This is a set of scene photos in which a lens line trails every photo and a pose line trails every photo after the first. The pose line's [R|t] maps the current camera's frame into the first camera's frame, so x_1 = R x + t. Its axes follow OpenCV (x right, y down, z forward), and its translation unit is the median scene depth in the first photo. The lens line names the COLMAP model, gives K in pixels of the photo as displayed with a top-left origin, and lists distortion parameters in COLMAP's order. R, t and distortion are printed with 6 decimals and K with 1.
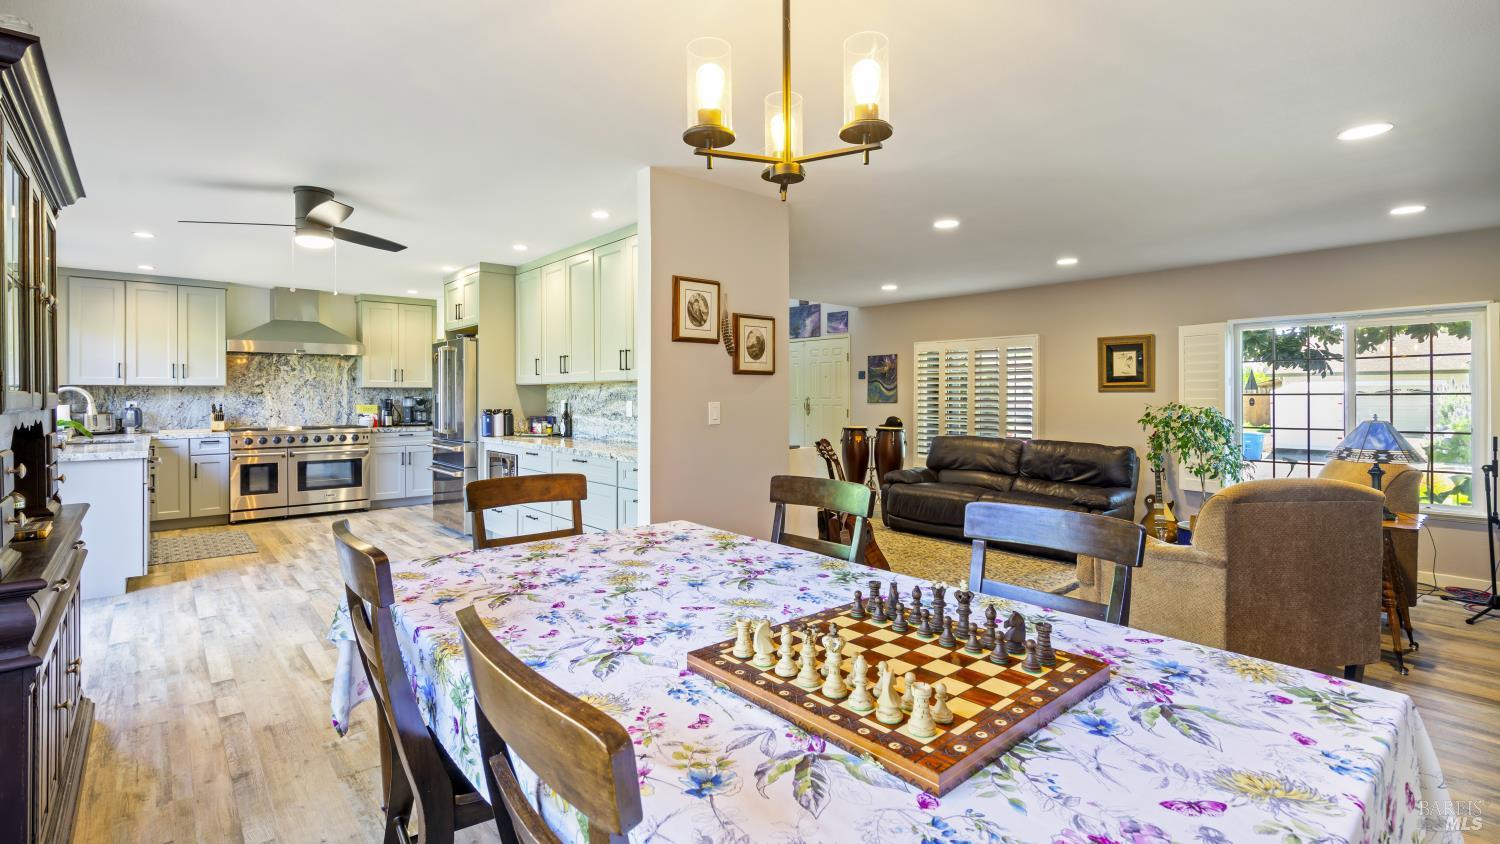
lens RADIAL K [[686.1, 0, 746.8], [0, 686.1, 397.7], [0, 0, 1]] dist [0.003803, 0.000300]
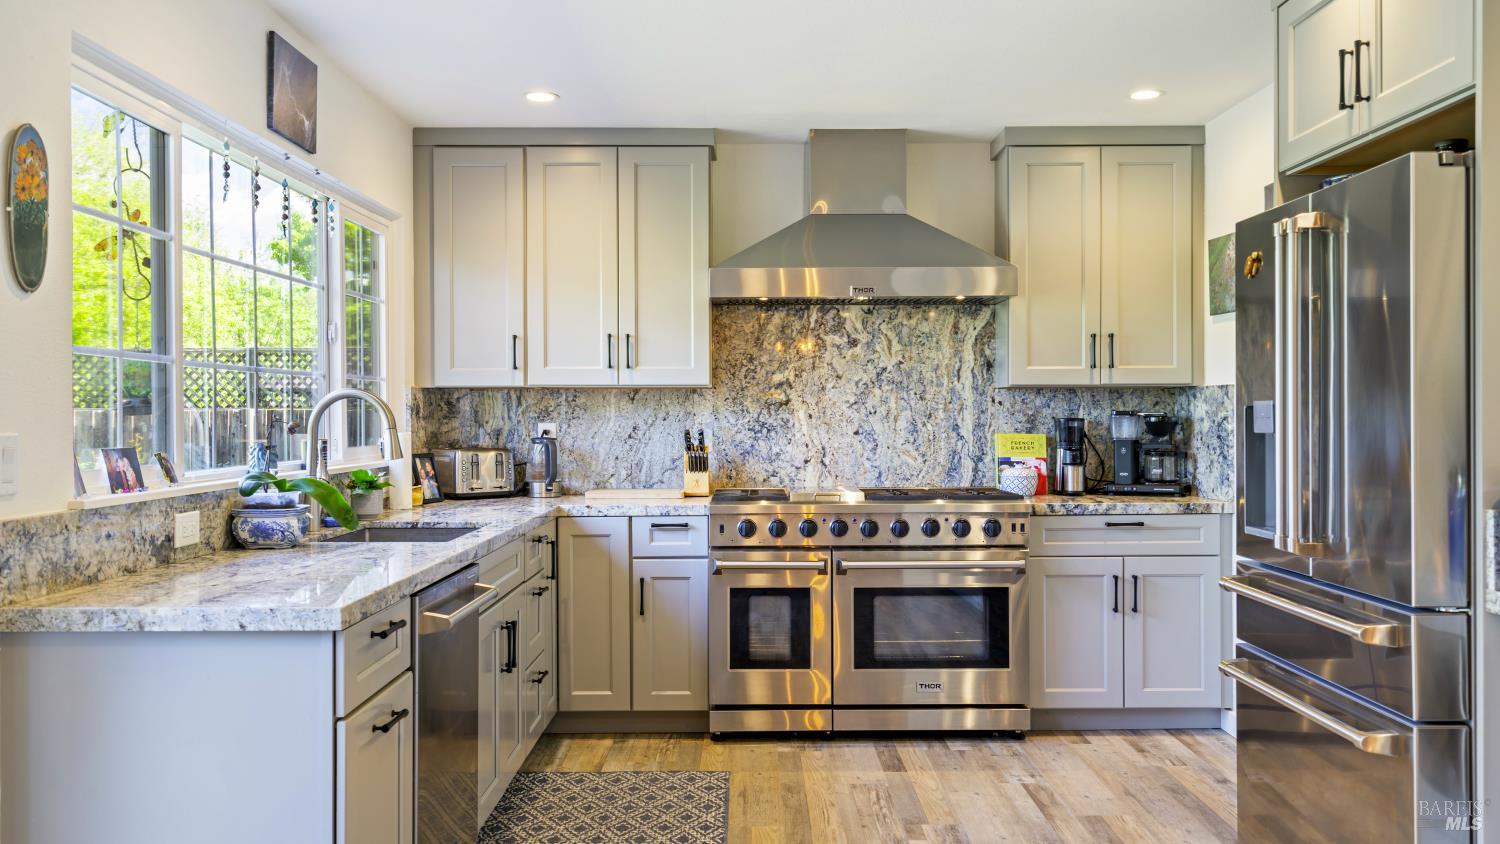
lens RADIAL K [[1227.9, 0, 750.0], [0, 1227.9, 422.0], [0, 0, 1]] dist [0.001364, -0.001133]
pose [[0.756327, 0.003889, -0.654182, -0.254602], [0.001332, 0.999971, 0.007486, -0.000960], [0.654192, -0.006533, 0.756300, 0.446955]]
